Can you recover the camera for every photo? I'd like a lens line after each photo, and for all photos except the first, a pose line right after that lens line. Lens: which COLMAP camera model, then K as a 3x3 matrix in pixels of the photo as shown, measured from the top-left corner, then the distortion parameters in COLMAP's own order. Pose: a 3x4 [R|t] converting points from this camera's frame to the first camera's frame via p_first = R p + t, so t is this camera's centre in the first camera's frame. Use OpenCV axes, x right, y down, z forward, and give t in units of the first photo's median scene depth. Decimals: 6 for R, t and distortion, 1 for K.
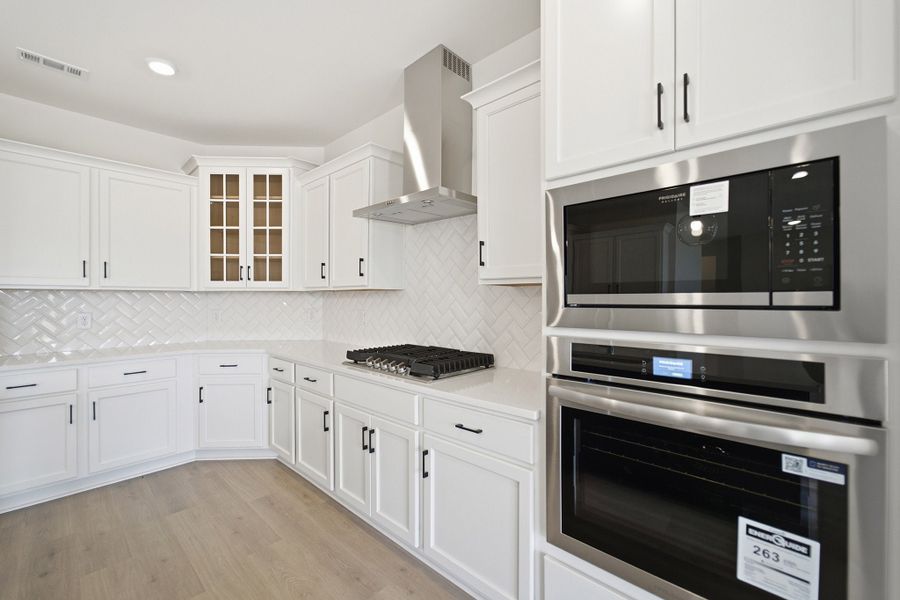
lens RADIAL K [[375.7, 0, 449.0], [0, 375.7, 300.0], [0, 0, 1]] dist [-0.009409, 0.004037]
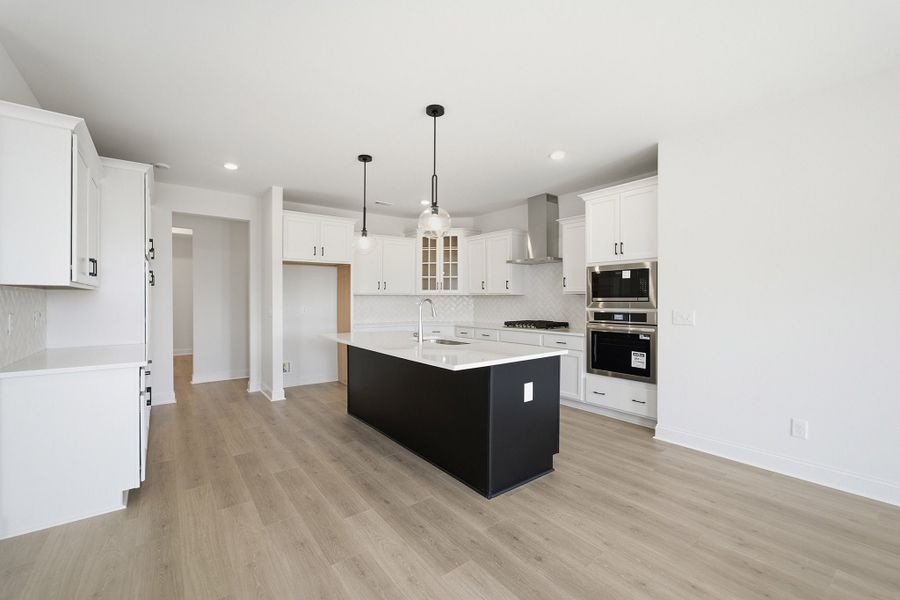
lens RADIAL K [[375.7, 0, 450.9], [0, 375.7, 298.5], [0, 0, 1]] dist [-0.009409, 0.004037]
pose [[0.986223, 0.001365, -0.165413, -0.202980], [-0.001775, 0.999996, -0.002331, 0.000999], [0.165409, 0.002592, 0.986222, -1.335225]]
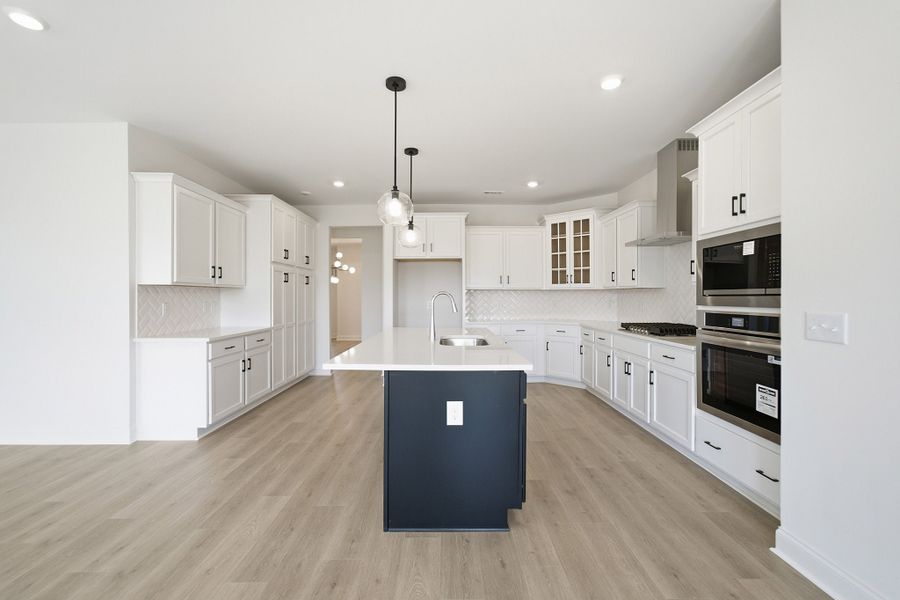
lens RADIAL K [[375.7, 0, 449.7], [0, 375.7, 297.1], [0, 0, 1]] dist [-0.009409, 0.004037]
pose [[0.684066, 0.002057, -0.729417, 0.453765], [-0.001478, 0.999998, 0.001434, 0.012593], [0.729418, 0.000097, 0.684068, -0.779889]]
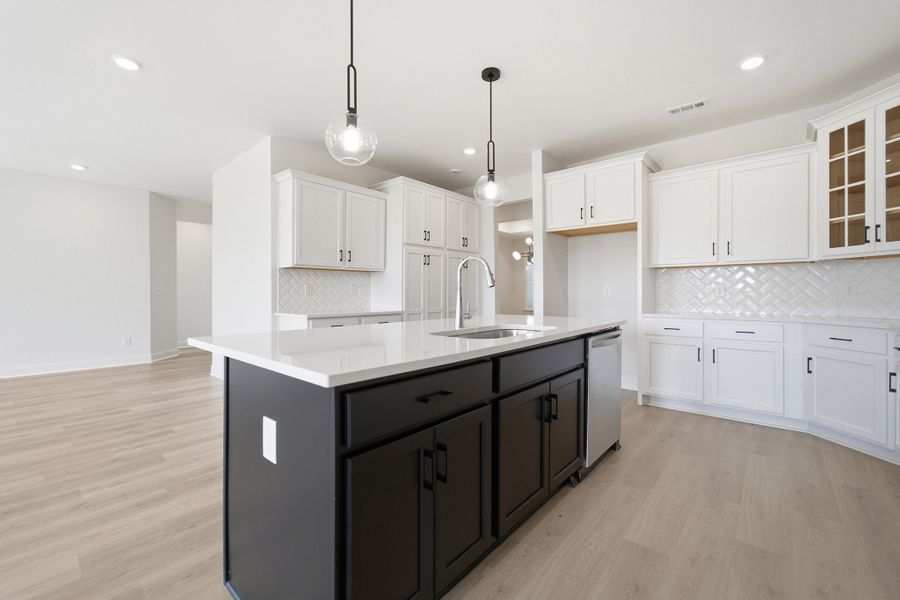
lens RADIAL K [[375.7, 0, 453.9], [0, 375.7, 294.8], [0, 0, 1]] dist [-0.009409, 0.004037]
pose [[0.037035, 0.009668, -0.999267, 0.349454], [0.001052, 0.999952, 0.009713, 0.074090], [0.999313, -0.001411, 0.037023, 0.047916]]
